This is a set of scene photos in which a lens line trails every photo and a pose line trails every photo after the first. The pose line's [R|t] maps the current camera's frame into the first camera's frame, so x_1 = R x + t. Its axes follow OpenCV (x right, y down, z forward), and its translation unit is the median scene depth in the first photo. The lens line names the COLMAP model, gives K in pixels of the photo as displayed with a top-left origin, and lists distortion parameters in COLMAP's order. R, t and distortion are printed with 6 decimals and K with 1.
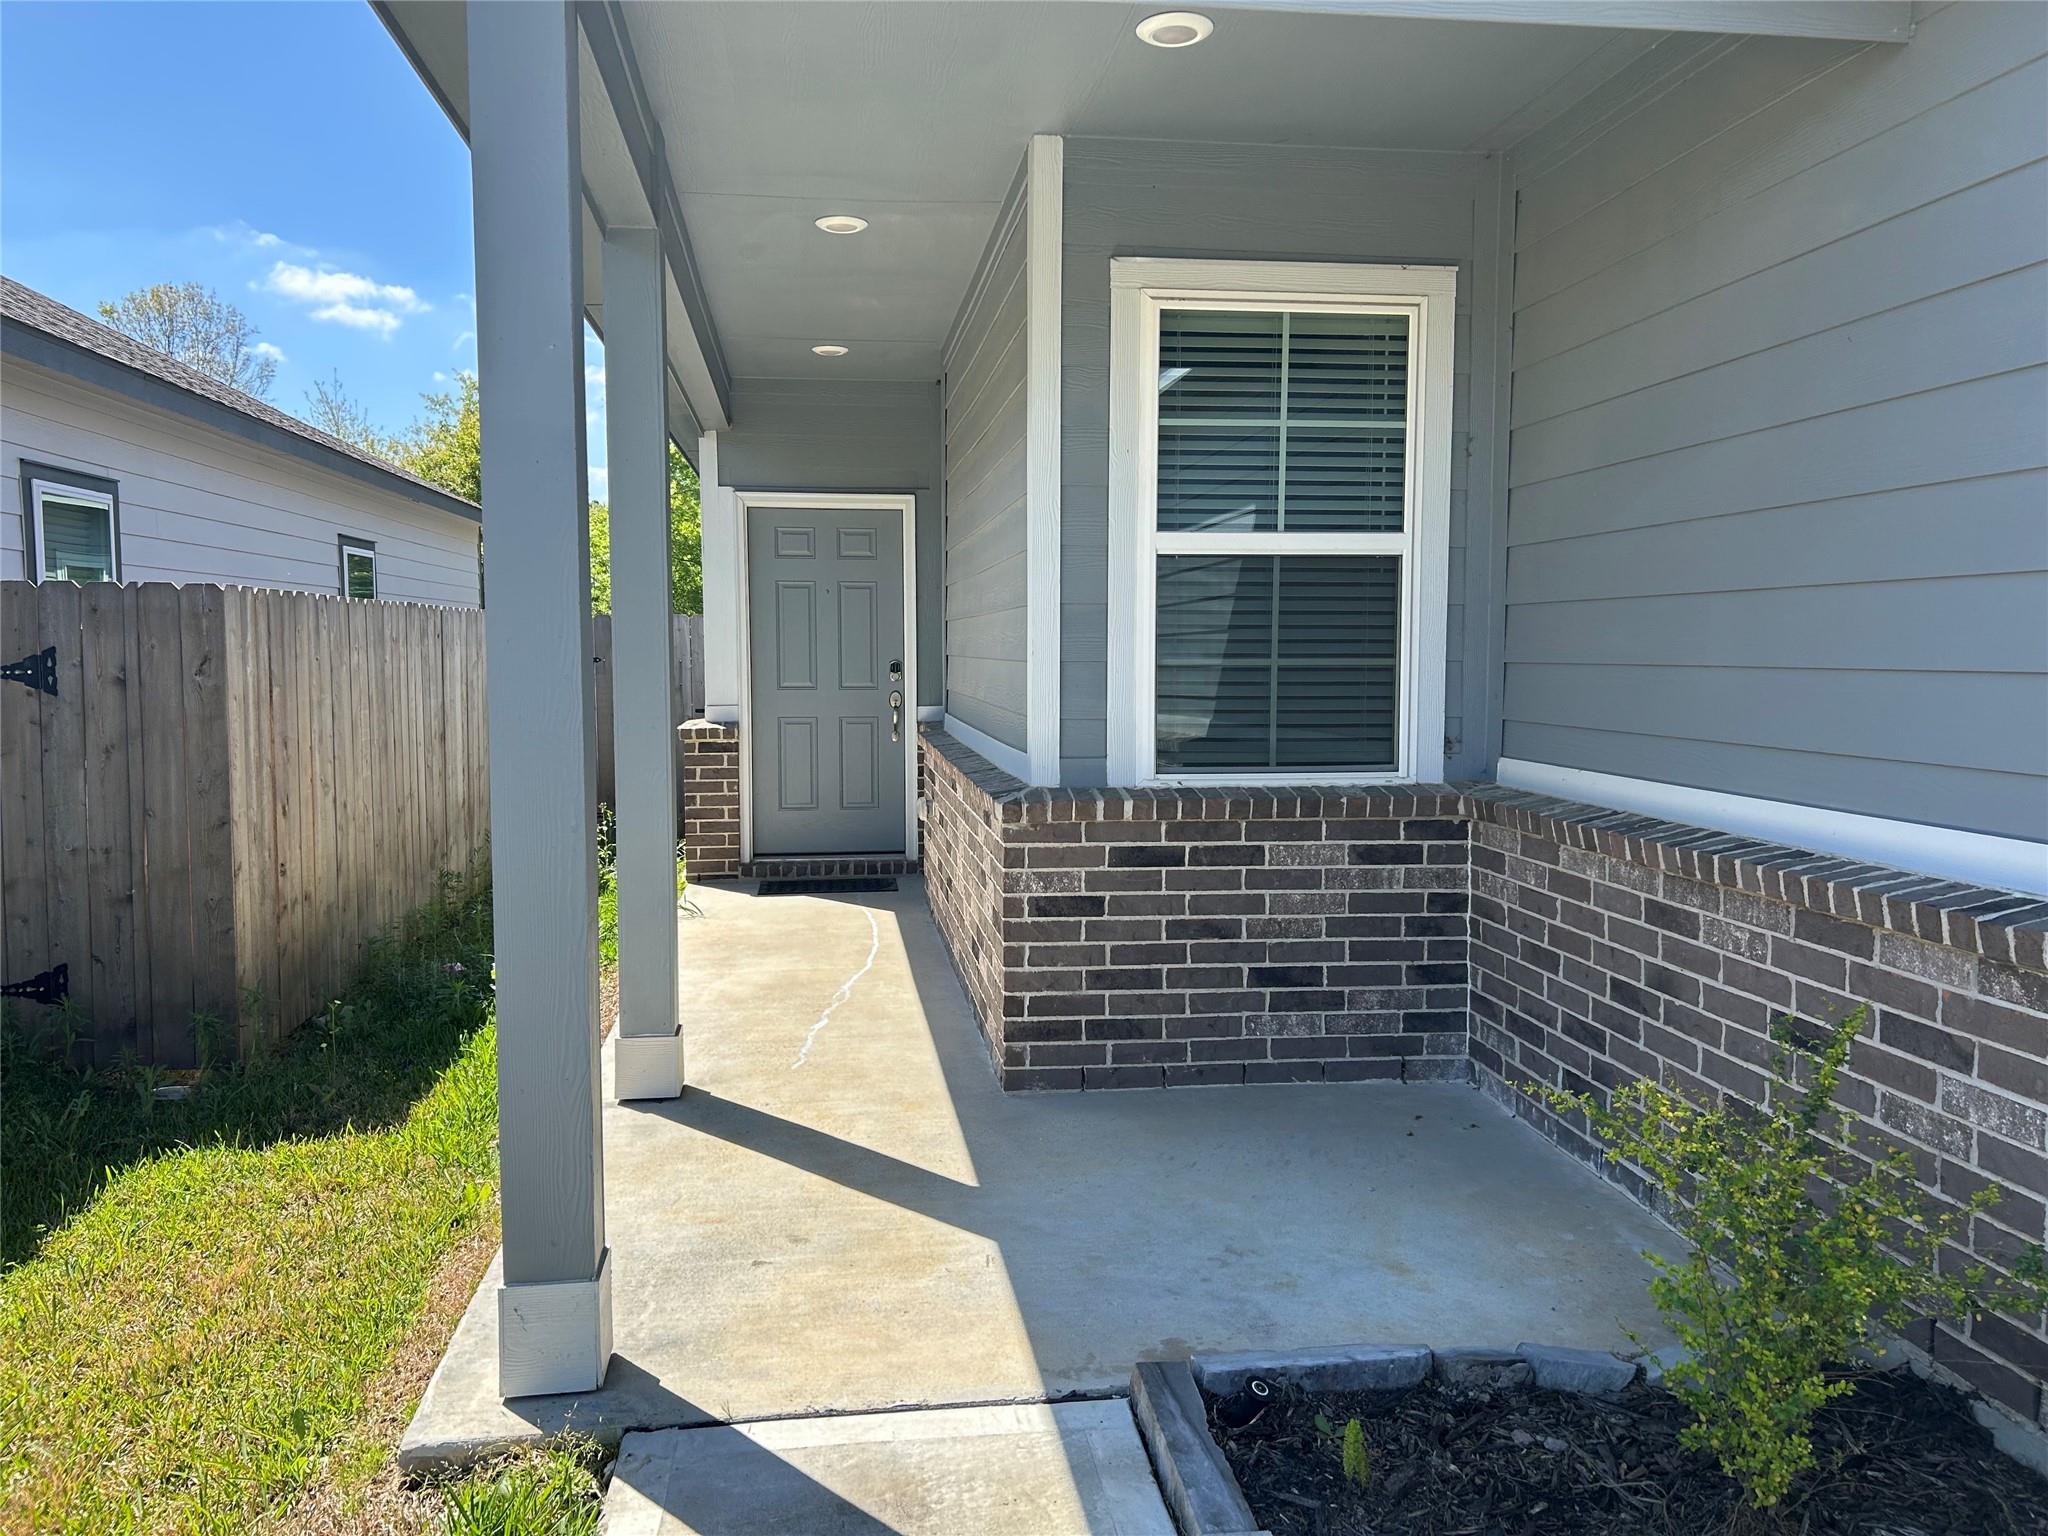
lens RADIAL K [[1548.2, 0, 1020.2], [0, 1548.2, 775.7], [0, 0, 1]] dist [0.007591, -0.007751]
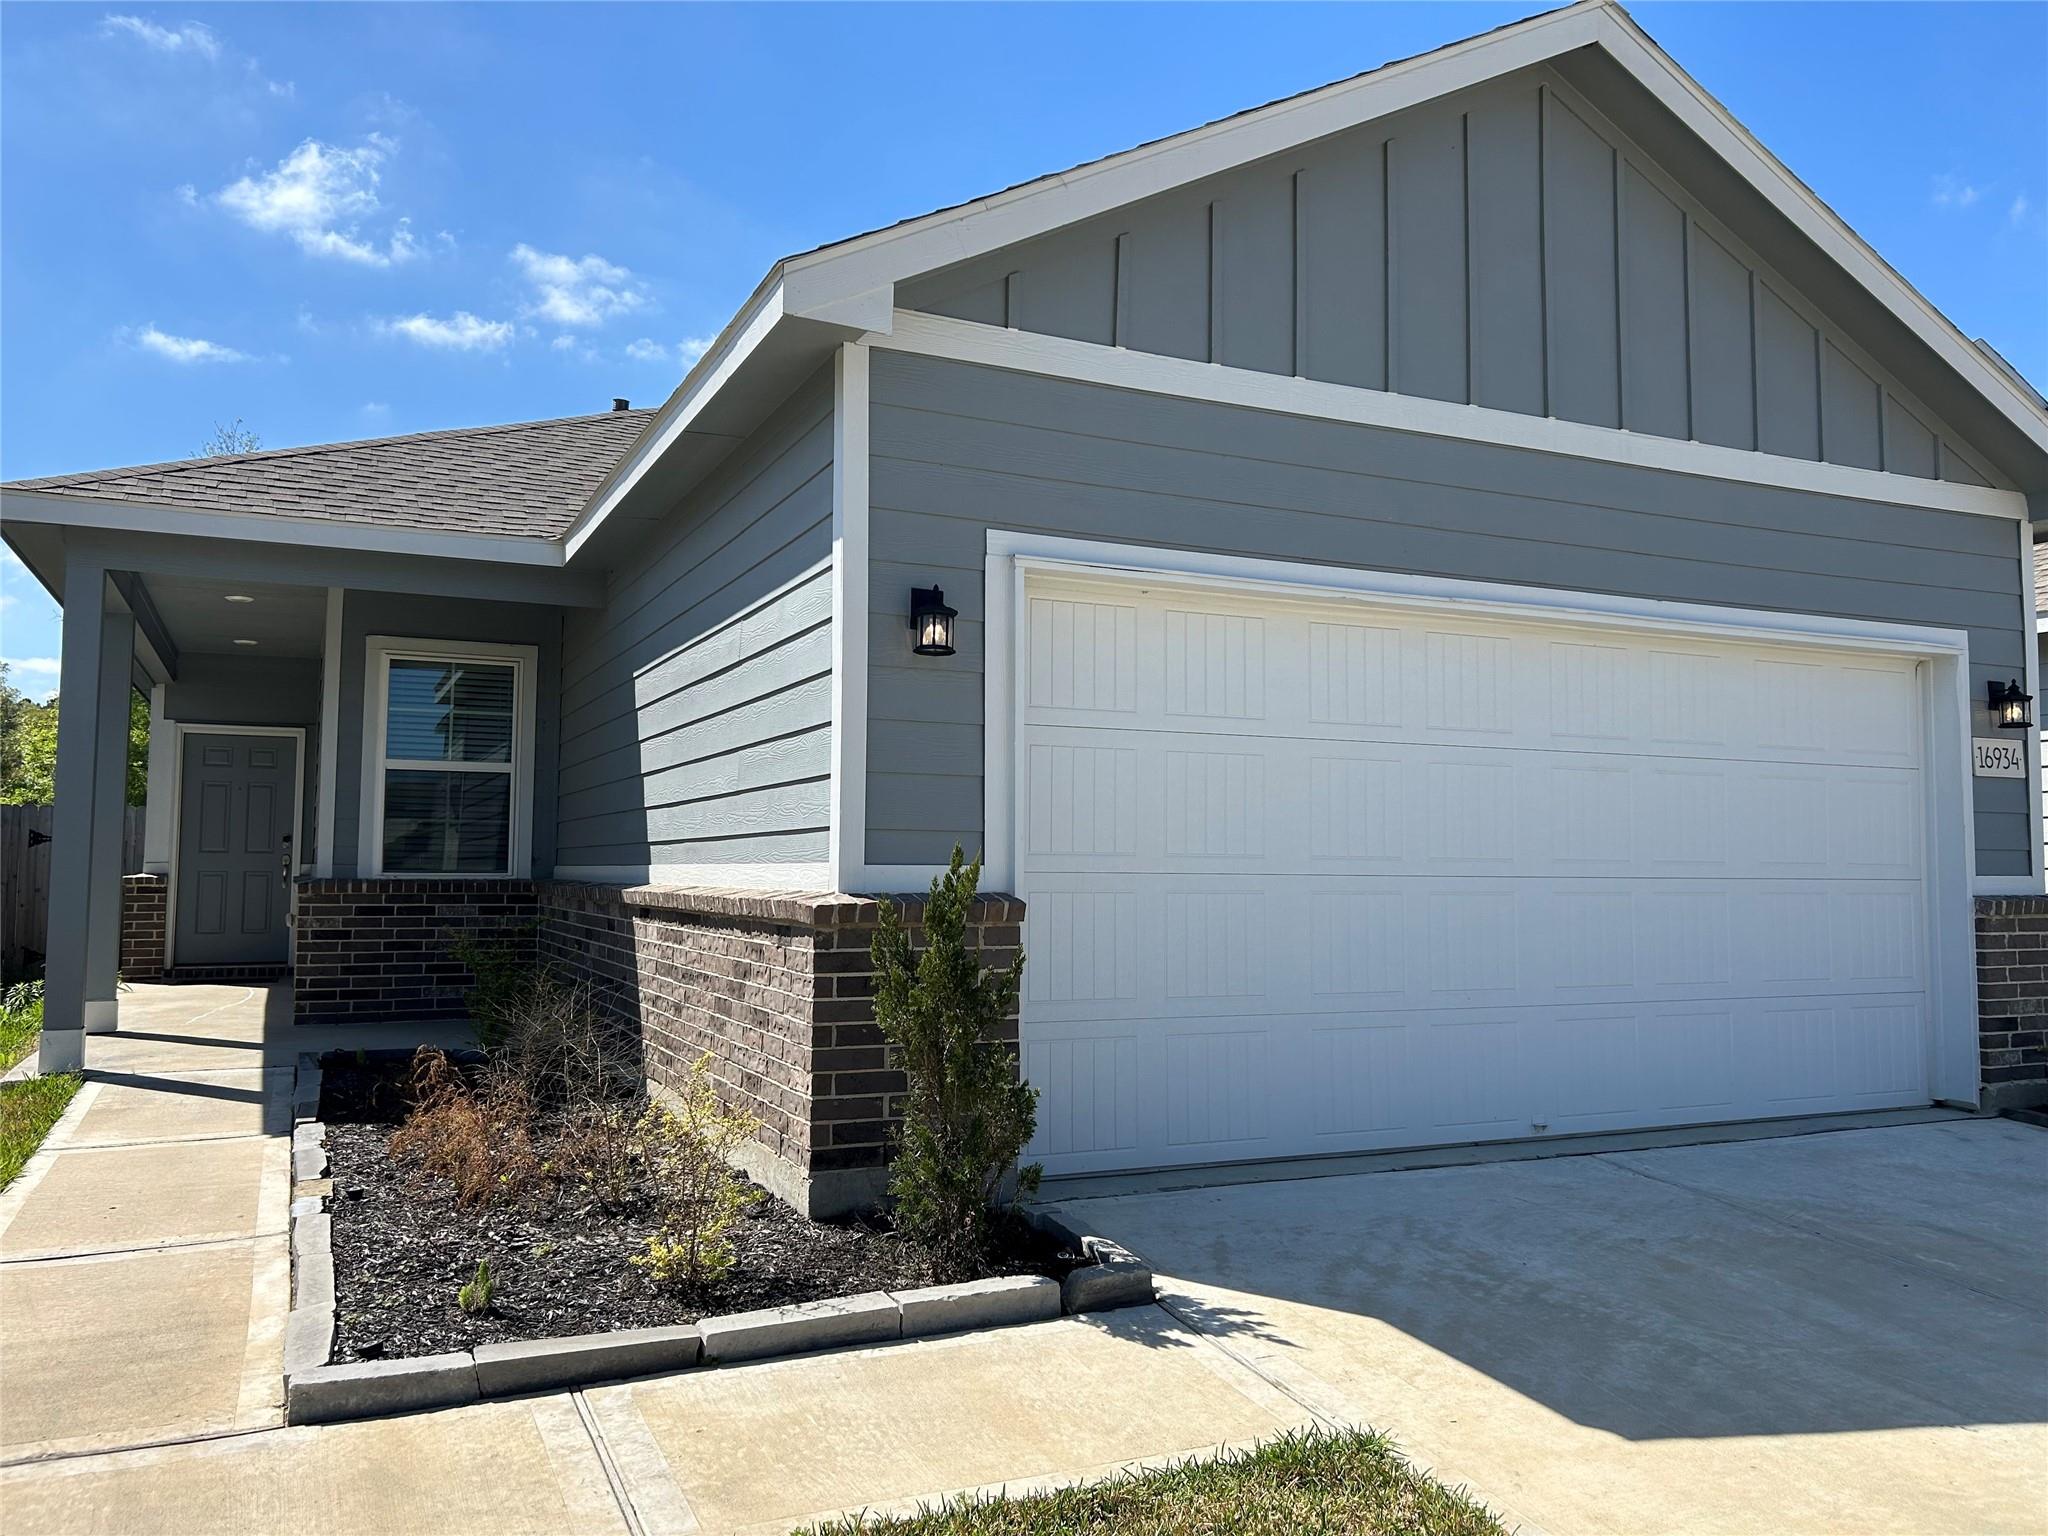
lens RADIAL K [[1548.2, 0, 1038.4], [0, 1548.2, 753.9], [0, 0, 1]] dist [0.007591, -0.007751]
pose [[0.949814, 0.028916, 0.311476, 0.273822], [0.019782, 0.988173, -0.152060, 0.177843], [-0.312189, 0.150590, 0.938009, -1.281998]]
